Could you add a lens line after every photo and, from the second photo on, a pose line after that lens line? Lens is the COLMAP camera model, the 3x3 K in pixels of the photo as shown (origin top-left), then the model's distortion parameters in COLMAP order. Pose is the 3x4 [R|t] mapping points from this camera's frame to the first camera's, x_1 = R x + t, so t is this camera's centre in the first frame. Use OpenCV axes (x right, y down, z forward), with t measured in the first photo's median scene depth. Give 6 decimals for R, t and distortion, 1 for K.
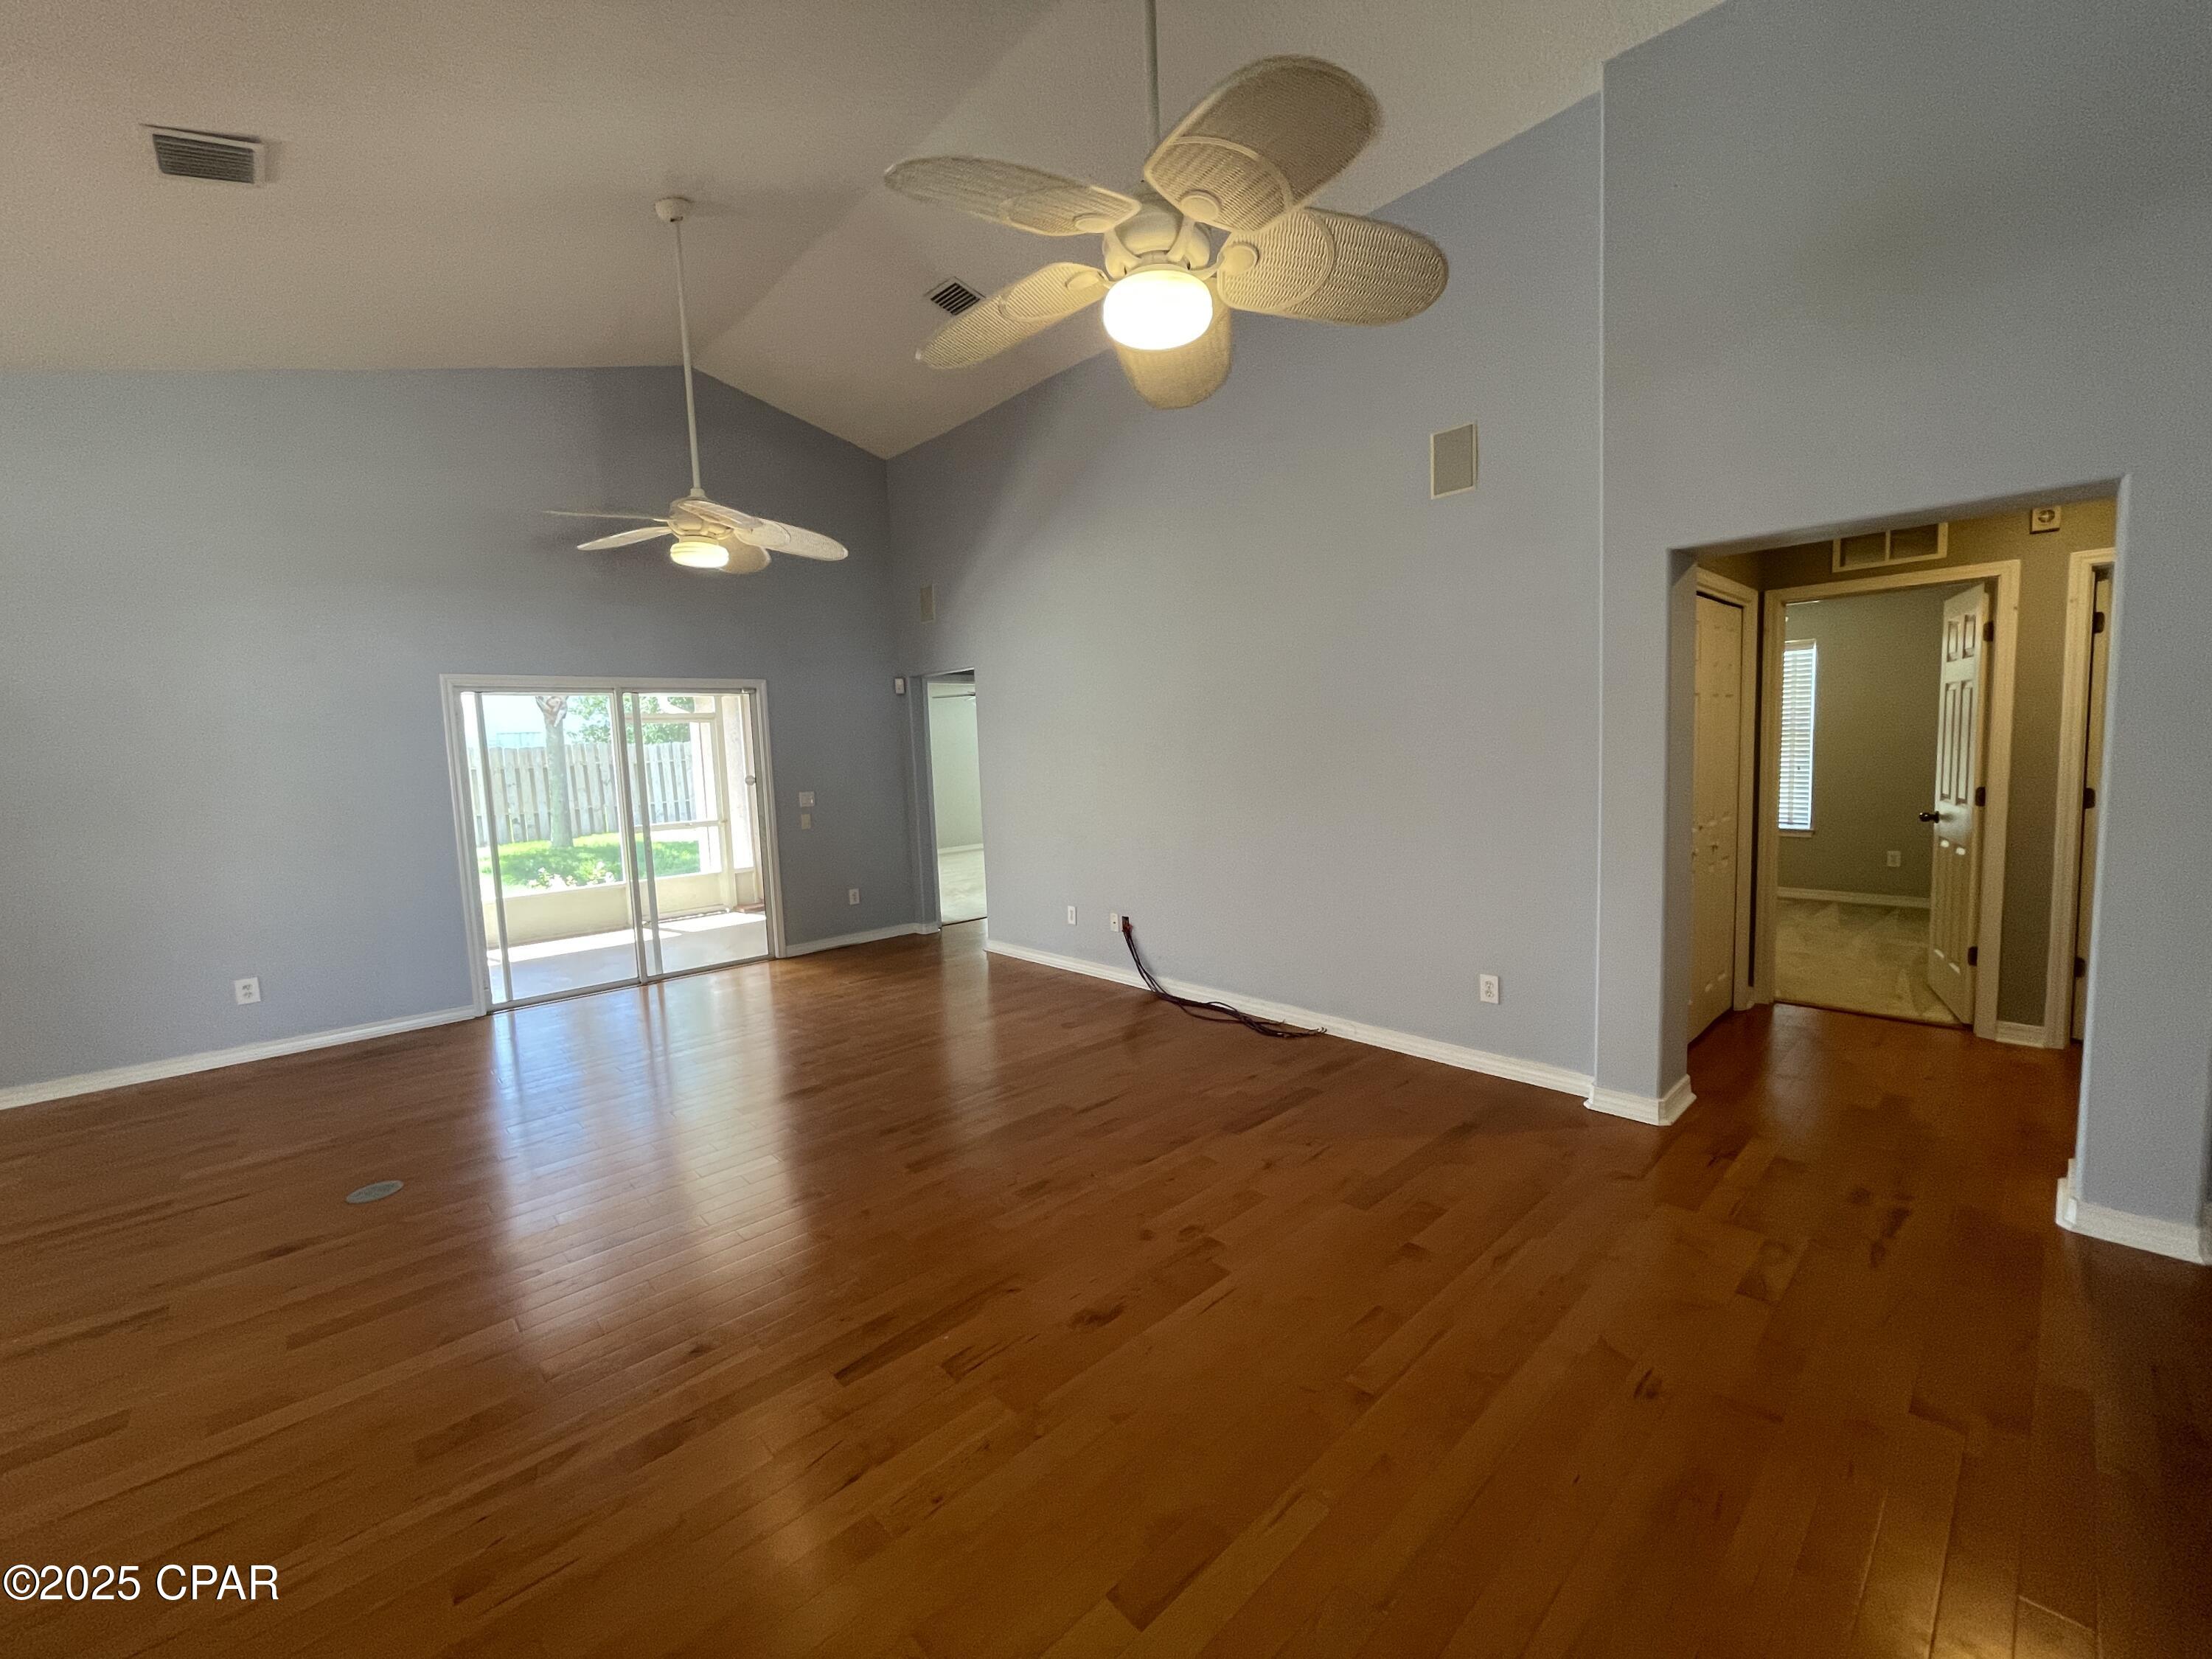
lens RADIAL K [[897.4, 0, 1103.4], [0, 897.4, 826.5], [0, 0, 1]] dist [0.003472, -0.002204]
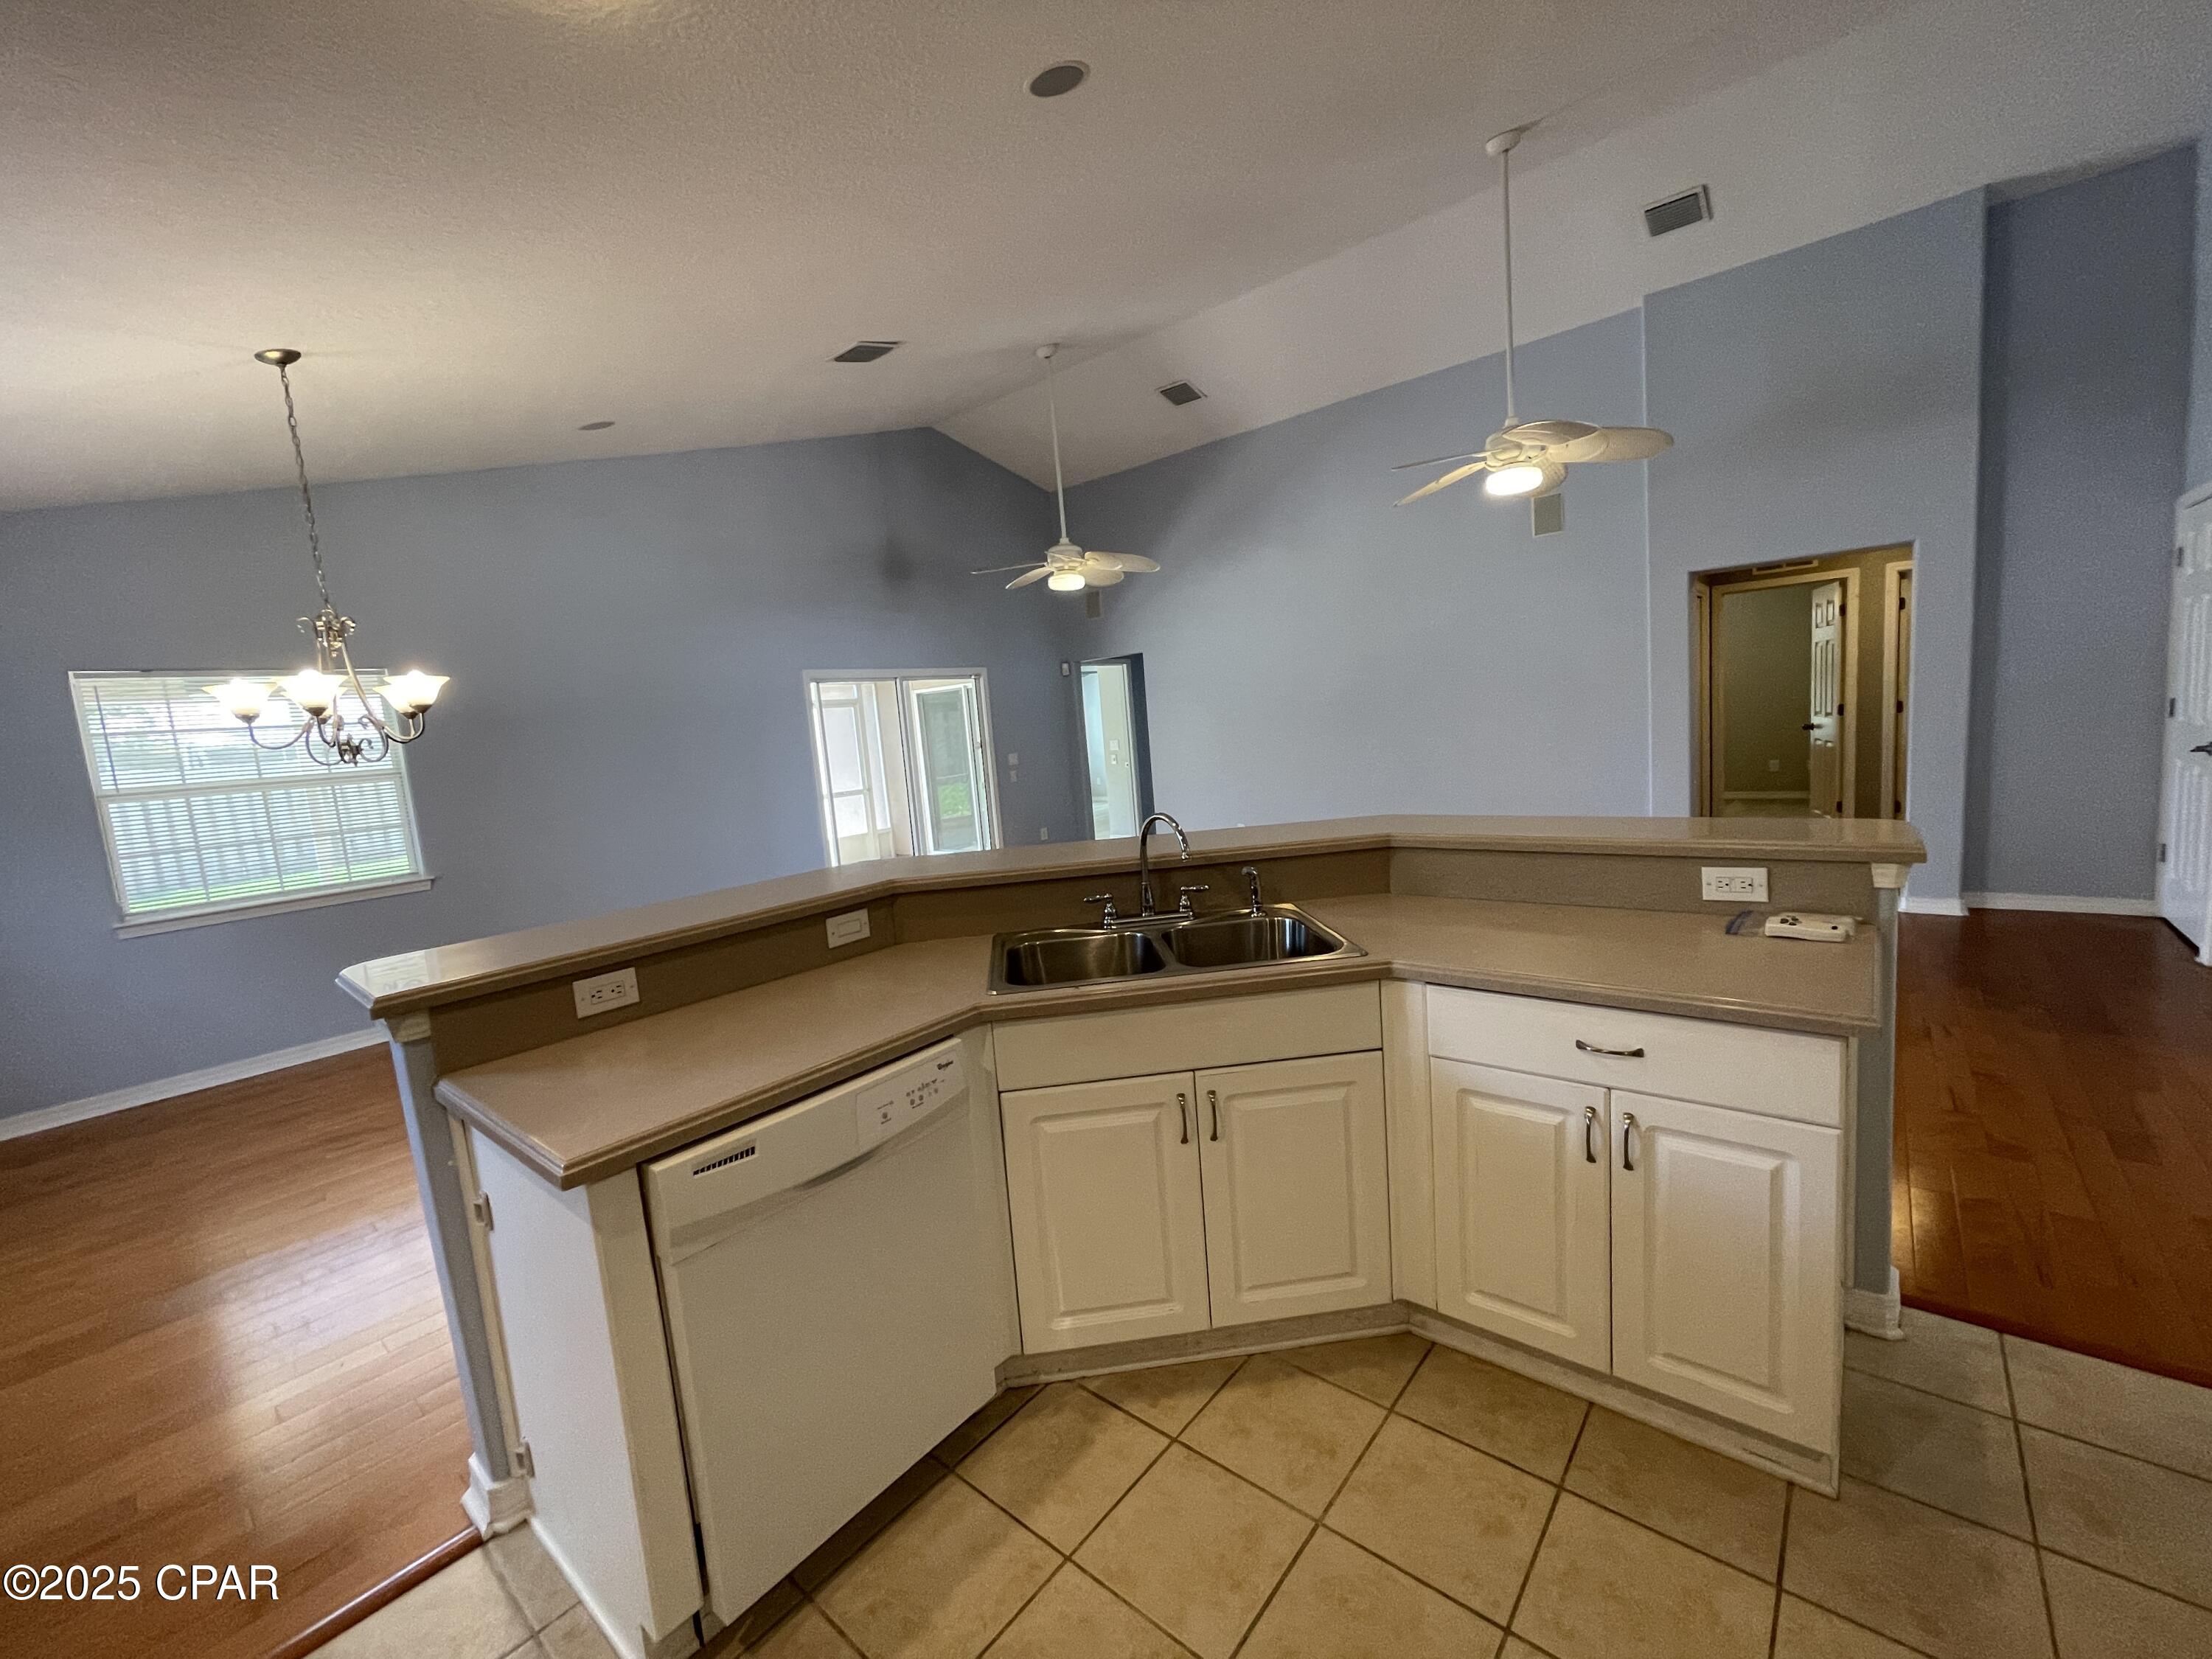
lens RADIAL K [[897.4, 0, 1105.9], [0, 897.4, 829.4], [0, 0, 1]] dist [0.003472, -0.002204]
pose [[0.991549, -0.055889, 0.117075, -0.518512], [0.053081, 0.998226, 0.026973, 0.063226], [-0.118374, -0.020531, 0.992757, -0.441556]]
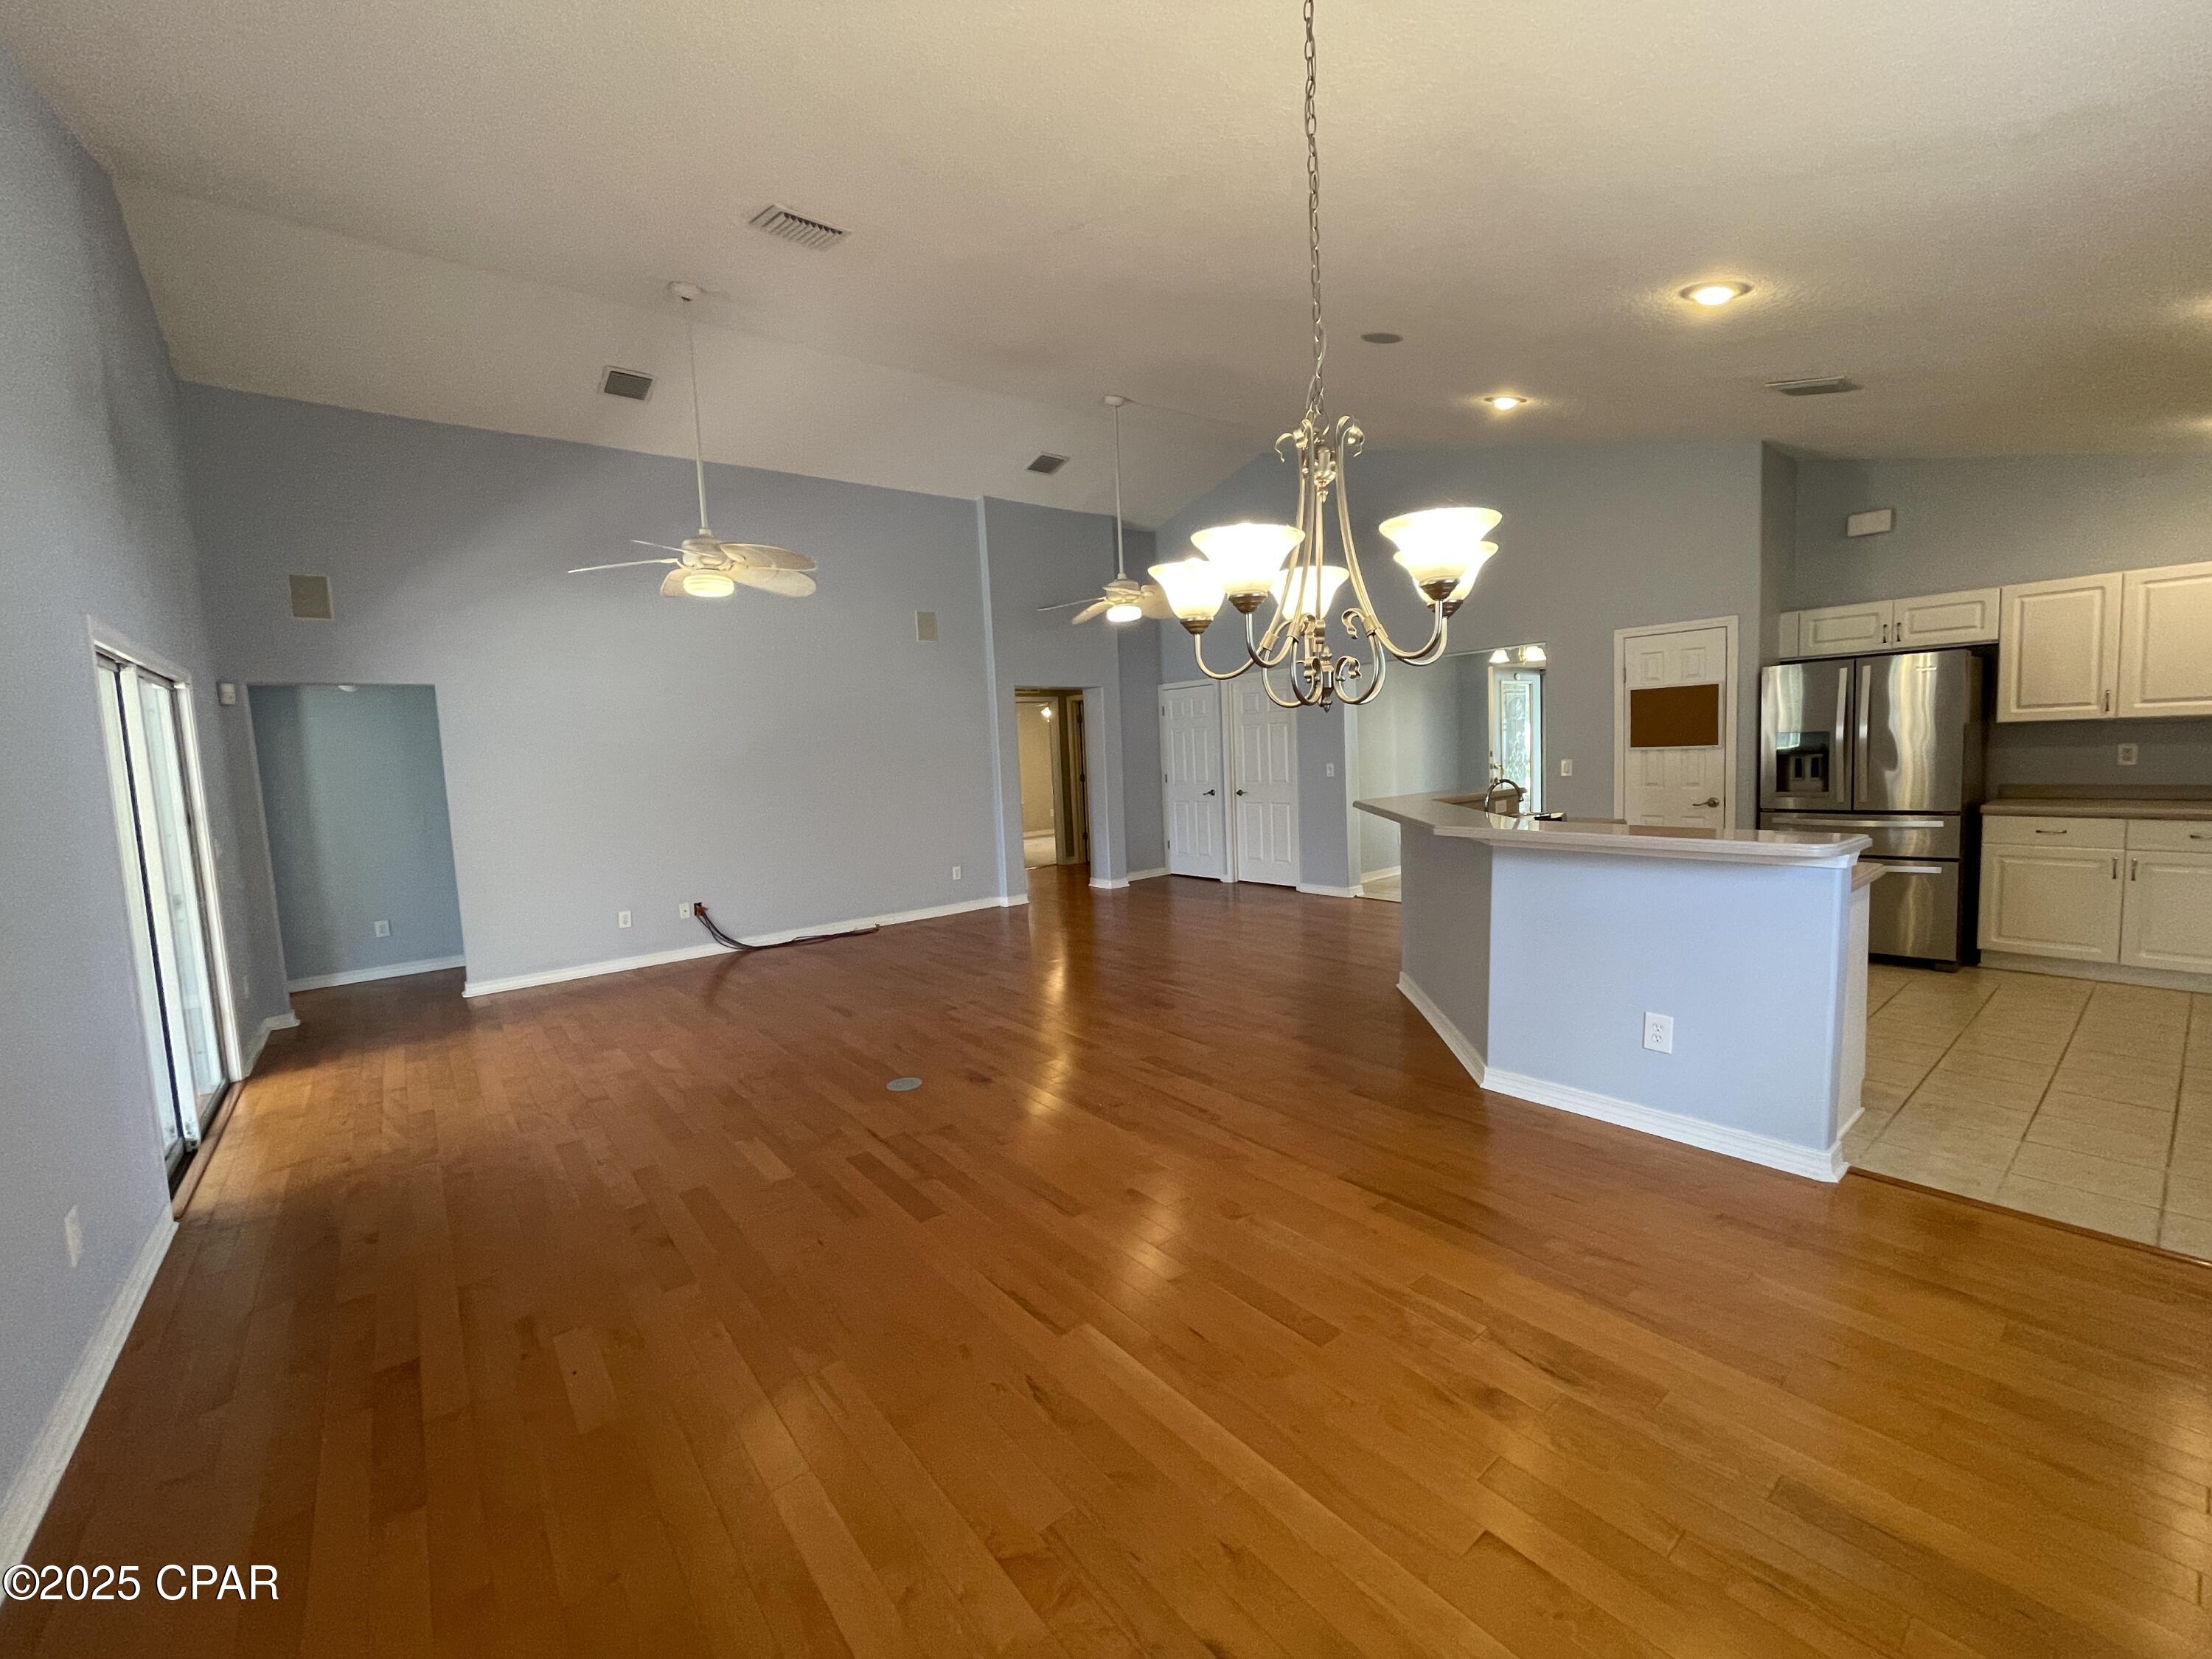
lens RADIAL K [[897.4, 0, 1098.7], [0, 897.4, 820.8], [0, 0, 1]] dist [0.003472, -0.002204]
pose [[0.078367, -0.046103, 0.995858, -1.405046], [0.134590, 0.990274, 0.035253, 0.022707], [-0.987798, 0.131270, 0.083810, 0.399151]]
